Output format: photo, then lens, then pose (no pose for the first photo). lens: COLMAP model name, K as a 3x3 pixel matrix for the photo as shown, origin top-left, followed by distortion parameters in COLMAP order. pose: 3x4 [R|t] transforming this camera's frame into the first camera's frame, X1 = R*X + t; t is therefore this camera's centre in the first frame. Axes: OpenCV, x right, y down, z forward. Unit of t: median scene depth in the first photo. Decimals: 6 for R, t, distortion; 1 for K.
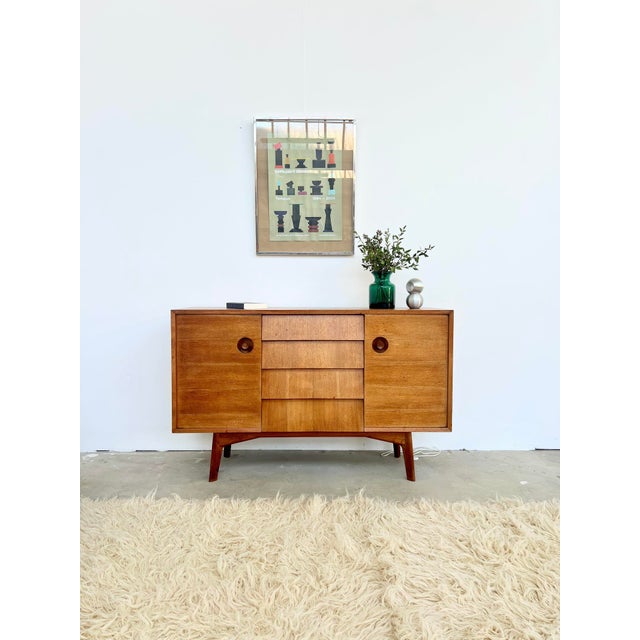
lens RADIAL K [[485.0, 0, 319.3], [0, 485.0, 322.4], [0, 0, 1]] dist [0.063968, -0.085751]
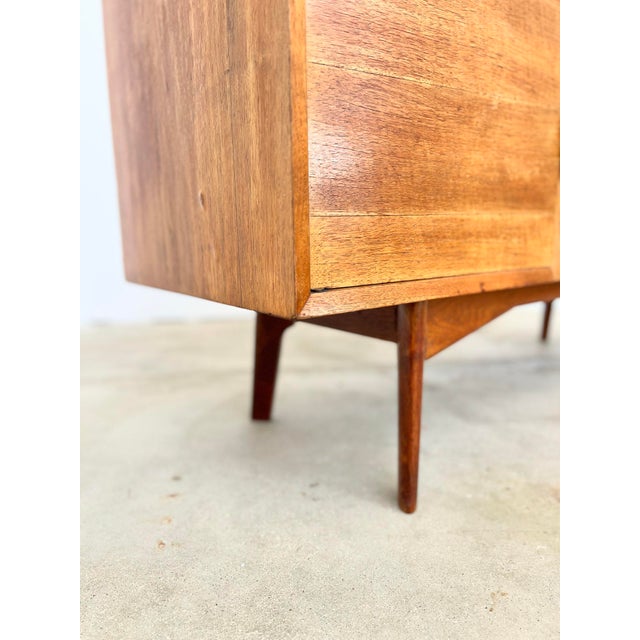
lens RADIAL K [[485.0, 0, 319.3], [0, 485.0, 322.4], [0, 0, 1]] dist [0.063968, -0.085751]
pose [[0.792591, -0.120056, 0.597818, -0.392826], [0.052590, 0.990231, 0.129138, 0.205306], [-0.607481, -0.070914, 0.791162, 0.858715]]
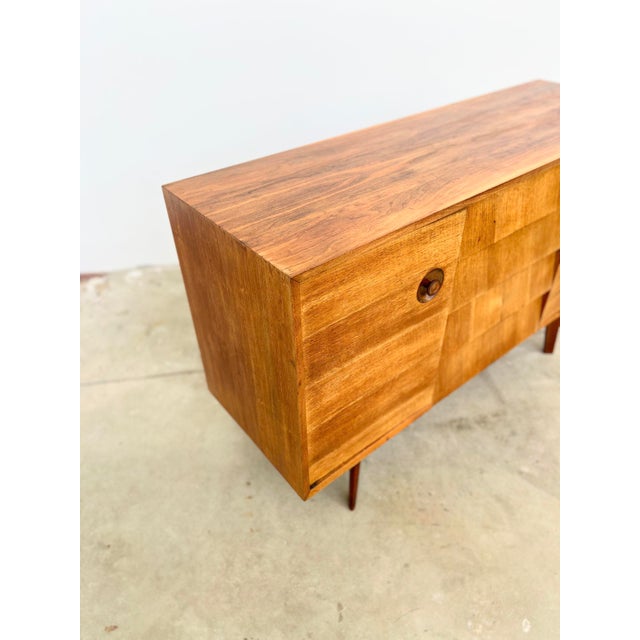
lens RADIAL K [[481.5, 0, 317.5], [0, 481.5, 324.2], [0, 0, 1]] dist [0.096046, -0.151592]
pose [[0.788926, -0.395536, 0.470263, -0.438742], [0.058455, 0.810129, 0.583331, -0.176463], [-0.611702, -0.432715, 0.662252, 0.757681]]
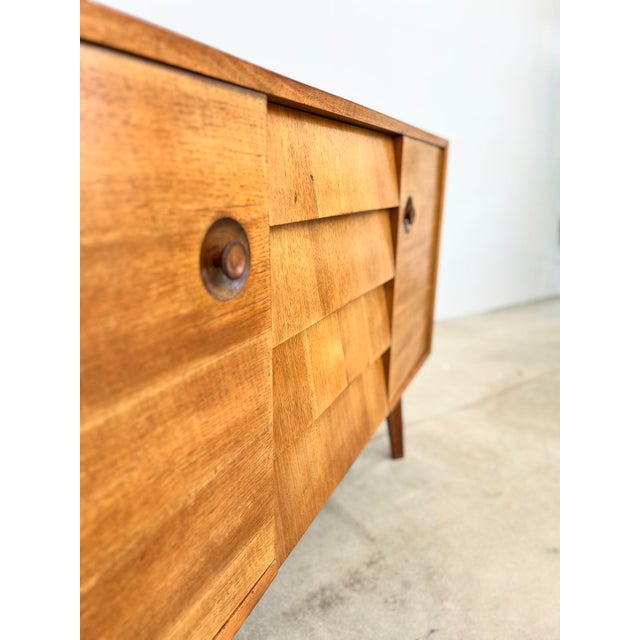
lens RADIAL K [[485.0, 0, 319.3], [0, 485.0, 322.4], [0, 0, 1]] dist [0.063968, -0.085751]
pose [[0.433679, -0.250636, 0.865508, -0.308223], [0.045483, 0.965401, 0.256773, 0.023286], [-0.899919, -0.071991, 0.430074, 0.872301]]
